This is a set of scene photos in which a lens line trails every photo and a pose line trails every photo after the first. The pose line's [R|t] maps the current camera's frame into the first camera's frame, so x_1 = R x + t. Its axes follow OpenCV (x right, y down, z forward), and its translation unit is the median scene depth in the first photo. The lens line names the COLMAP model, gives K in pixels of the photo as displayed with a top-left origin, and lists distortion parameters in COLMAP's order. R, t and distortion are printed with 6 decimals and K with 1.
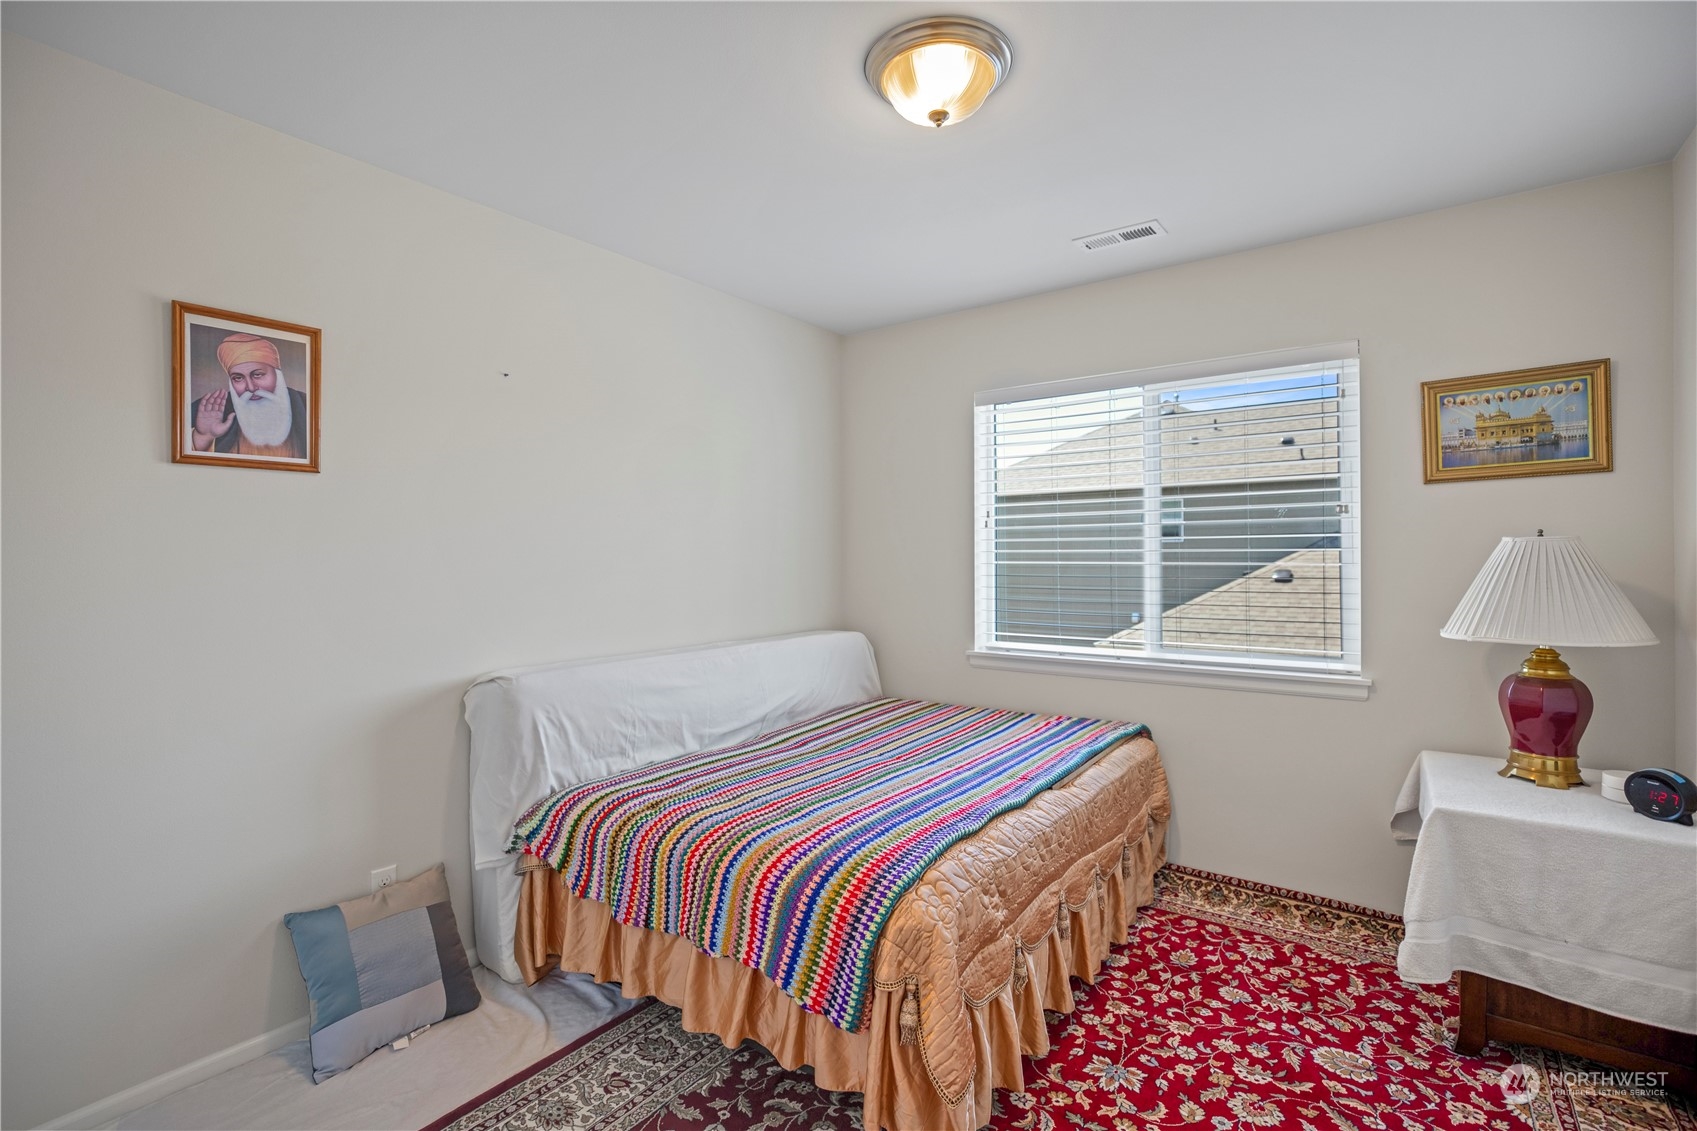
lens RADIAL K [[805.6, 0, 848.5], [0, 805.6, 565.5], [0, 0, 1]] dist [-0.003322, -0.000382]
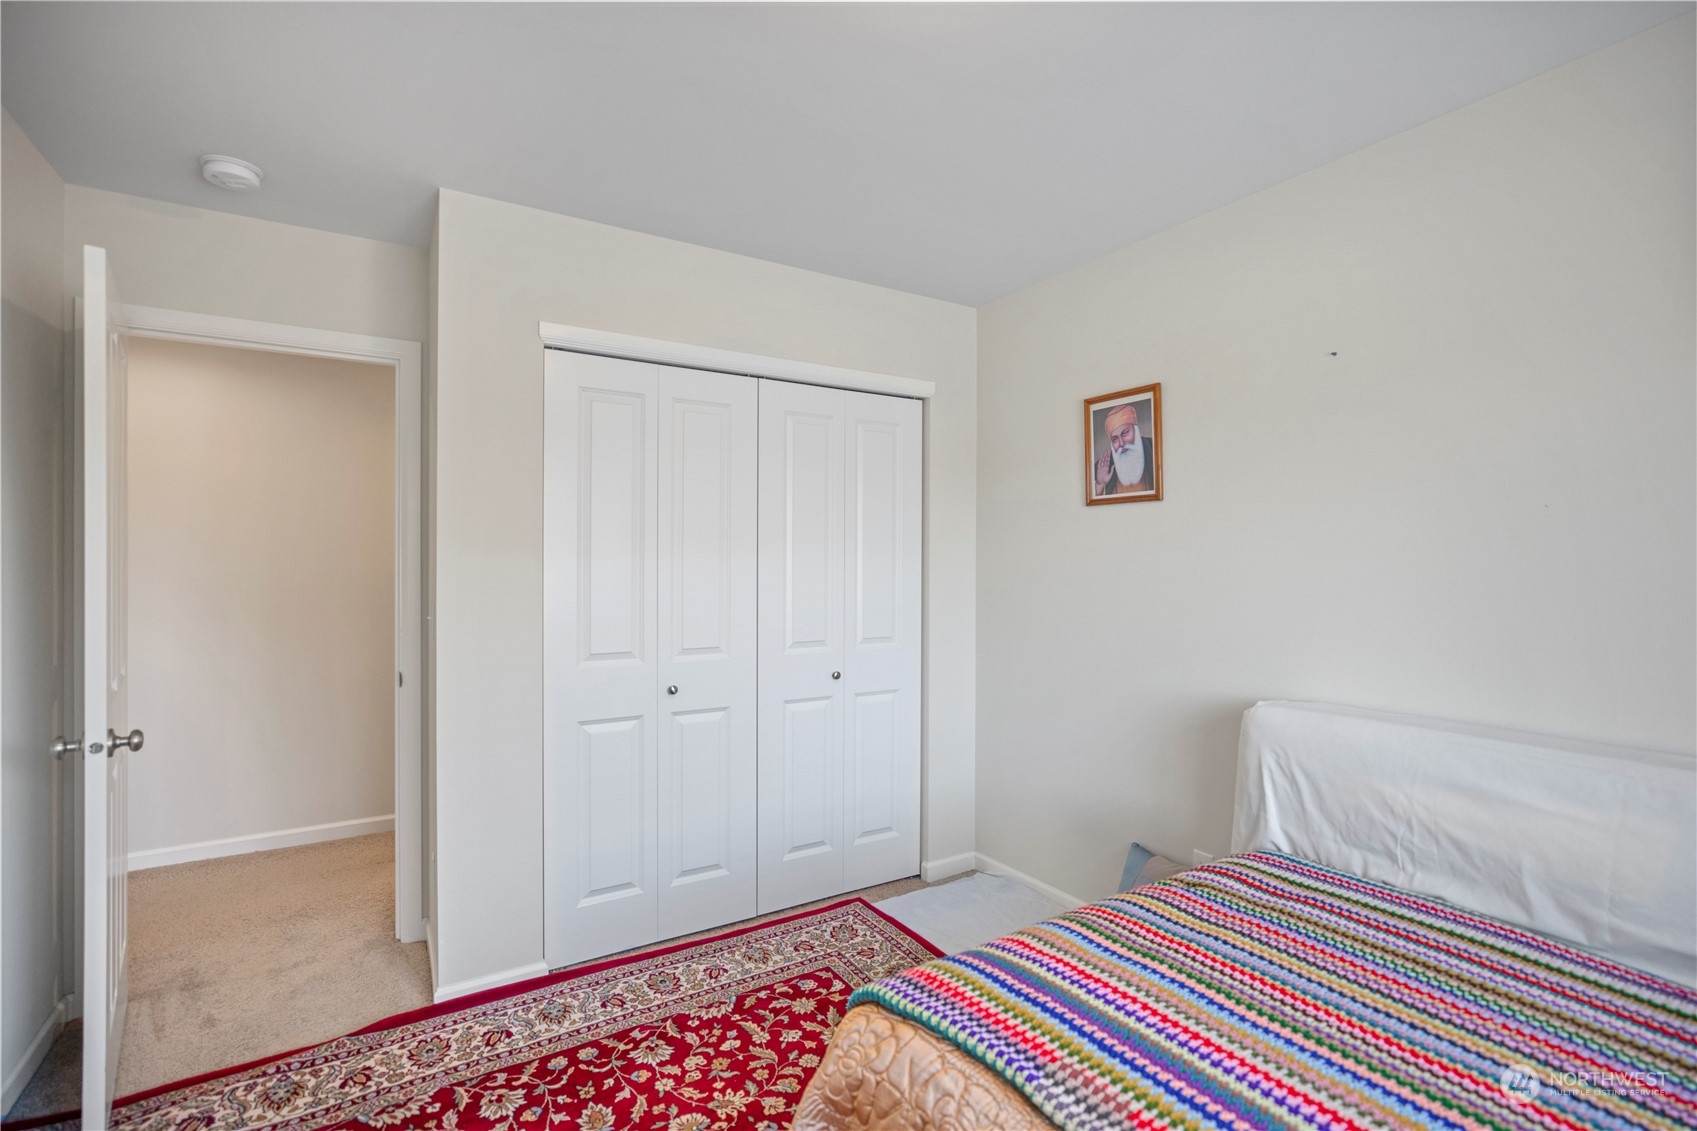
lens RADIAL K [[757.7, 0, 820.5], [0, 757.7, 558.4], [0, 0, 1]] dist [0.001141, 0.000386]
pose [[-0.374355, 0.001398, -0.927284, 0.561212], [-0.005185, 0.999980, 0.003601, -0.025363], [0.927271, 0.006156, -0.374341, 0.881447]]
